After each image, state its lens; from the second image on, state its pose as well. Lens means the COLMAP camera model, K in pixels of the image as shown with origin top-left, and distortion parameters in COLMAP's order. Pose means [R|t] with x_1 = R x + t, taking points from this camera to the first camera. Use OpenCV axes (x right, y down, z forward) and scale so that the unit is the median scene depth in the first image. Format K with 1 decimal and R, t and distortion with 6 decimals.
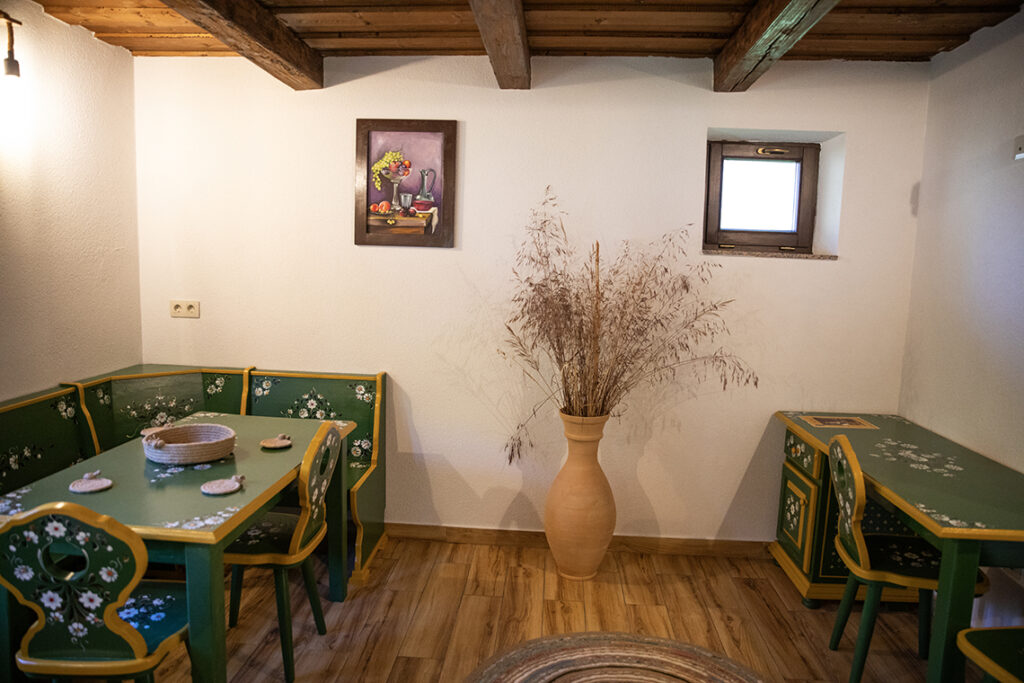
lens RADIAL K [[690.6, 0, 514.6], [0, 690.6, 340.8], [0, 0, 1]] dist [-0.110906, 0.082017]
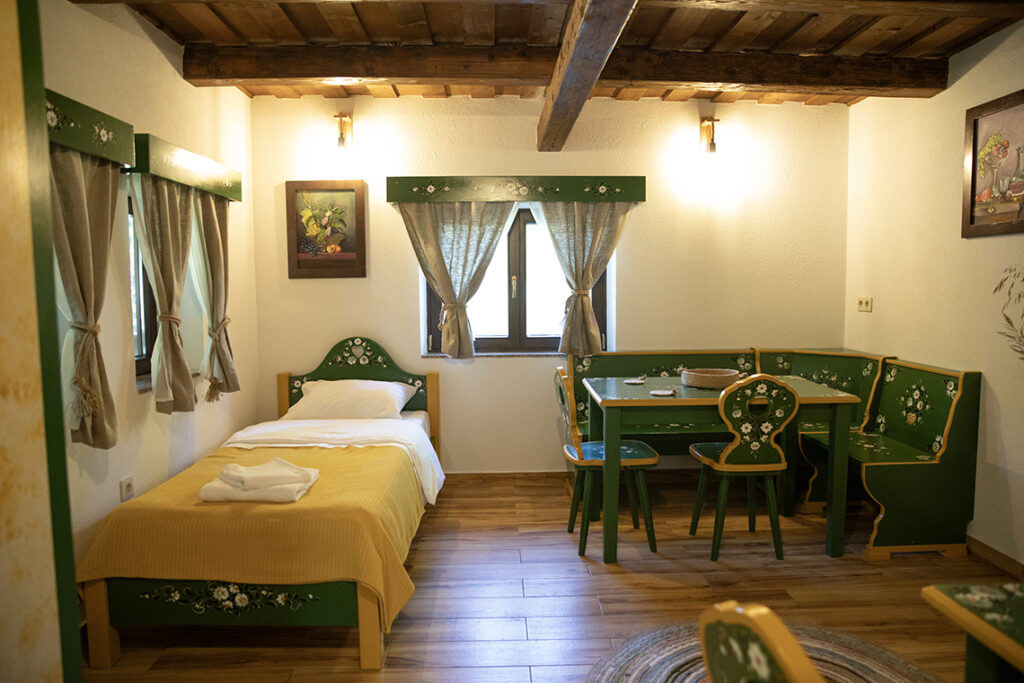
lens RADIAL K [[690.6, 0, 514.6], [0, 690.6, 340.8], [0, 0, 1]] dist [-0.110906, 0.082017]
pose [[0.090698, 0.053229, -0.994455, 0.674743], [-0.114373, 0.992520, 0.042694, 0.038476], [0.989289, 0.109867, 0.096107, 0.292344]]
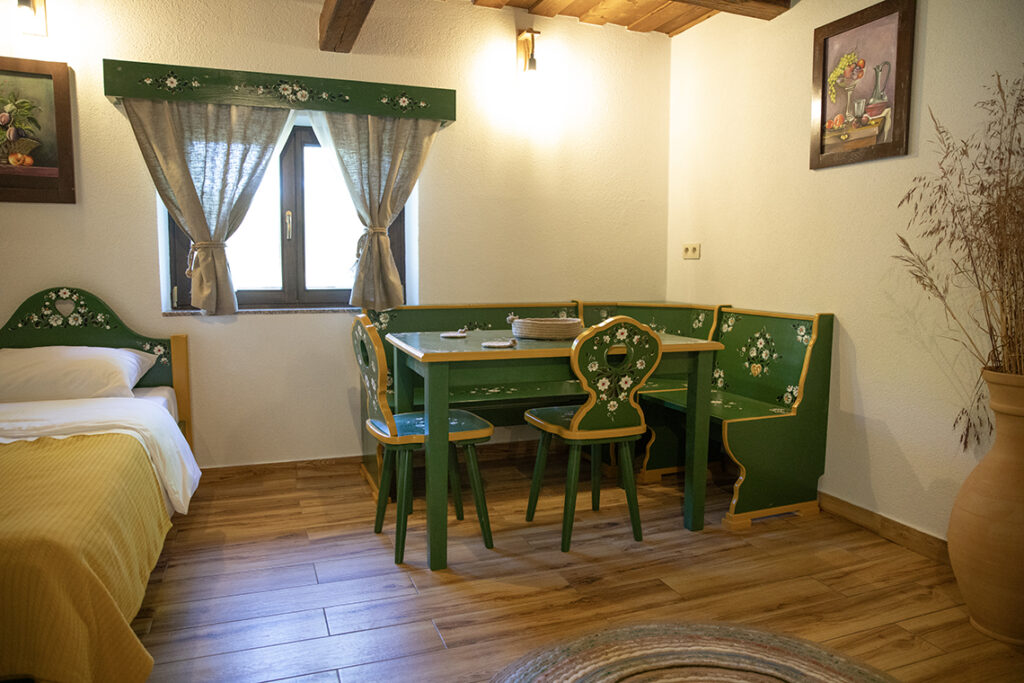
lens RADIAL K [[690.6, 0, 514.6], [0, 690.6, 340.8], [0, 0, 1]] dist [-0.110906, 0.082017]
pose [[0.417238, 0.070833, -0.906032, 0.429119], [-0.107492, 0.993806, 0.028194, 0.101395], [0.902418, 0.085627, 0.422268, 0.296181]]
